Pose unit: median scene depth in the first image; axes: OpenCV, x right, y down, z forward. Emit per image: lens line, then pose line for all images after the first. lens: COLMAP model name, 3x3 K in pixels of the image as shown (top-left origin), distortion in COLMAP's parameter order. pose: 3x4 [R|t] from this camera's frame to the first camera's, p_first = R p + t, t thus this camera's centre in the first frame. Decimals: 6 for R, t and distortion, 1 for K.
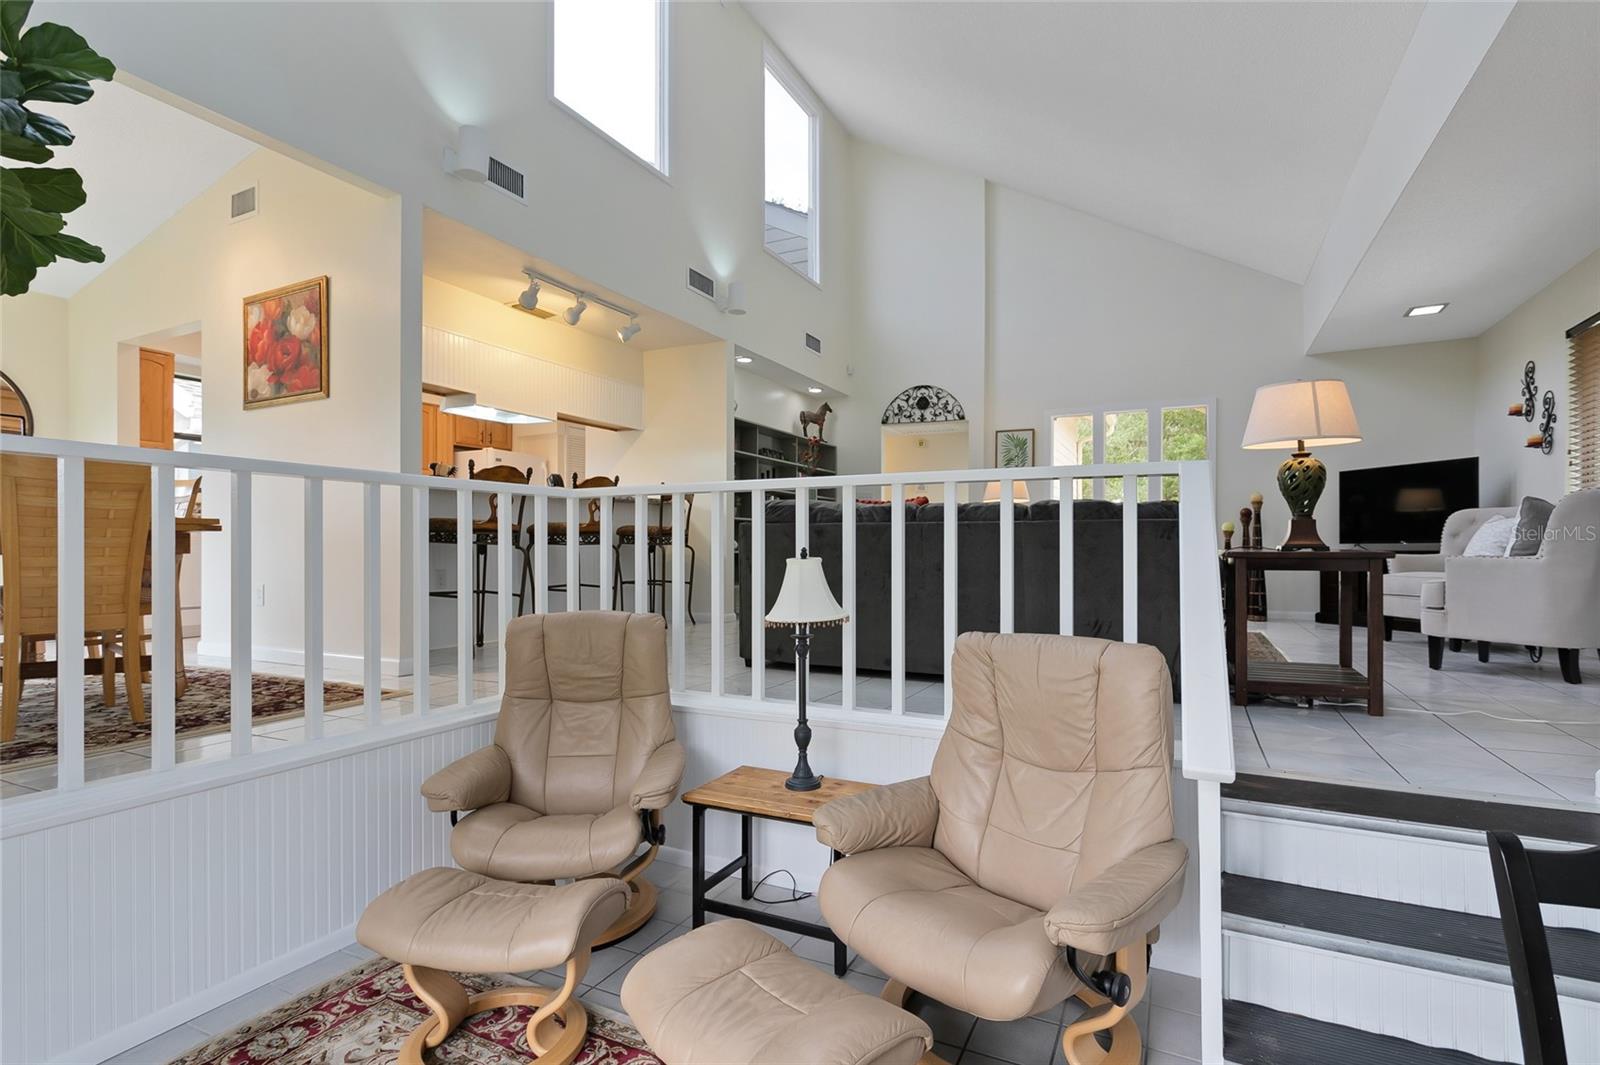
lens RADIAL K [[764.4, 0, 803.2], [0, 764.4, 542.4], [0, 0, 1]] dist [-0.003805, 0.002463]
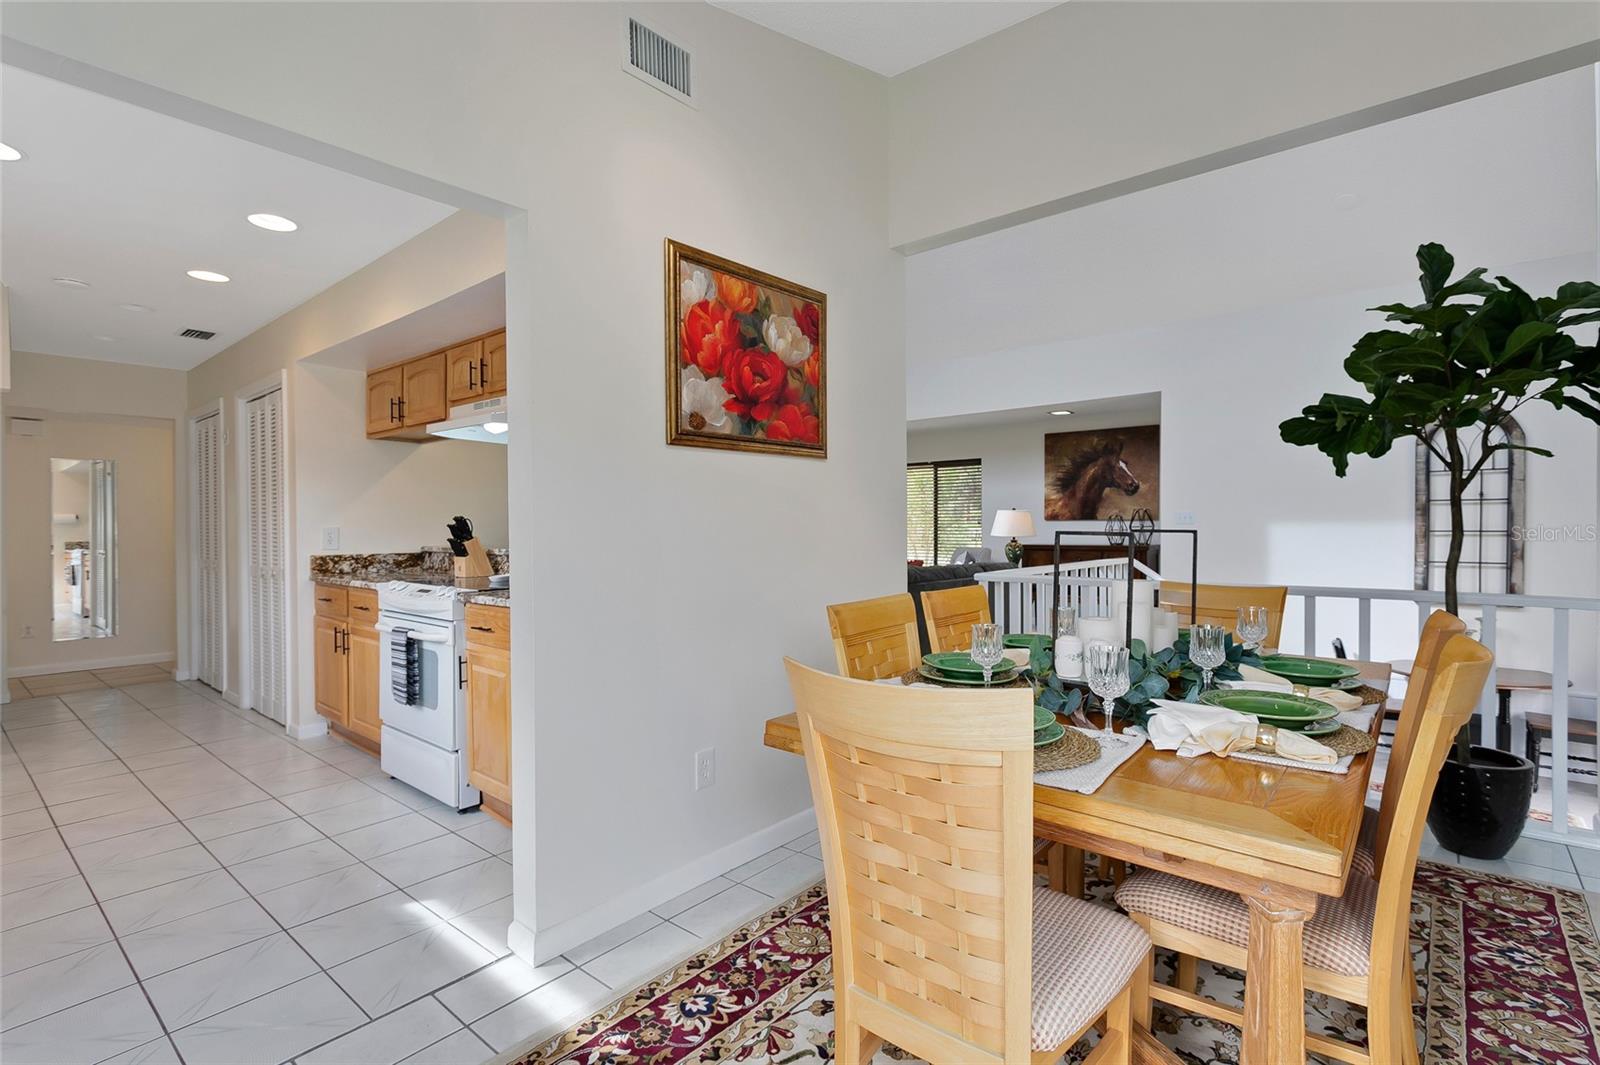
lens RADIAL K [[764.4, 0, 822.5], [0, 764.4, 537.6], [0, 0, 1]] dist [-0.003805, 0.002463]
pose [[0.228069, -0.015102, 0.973528, -1.291785], [-0.007880, 0.999818, 0.017356, -0.119941], [-0.973613, -0.011630, 0.227909, 0.792503]]
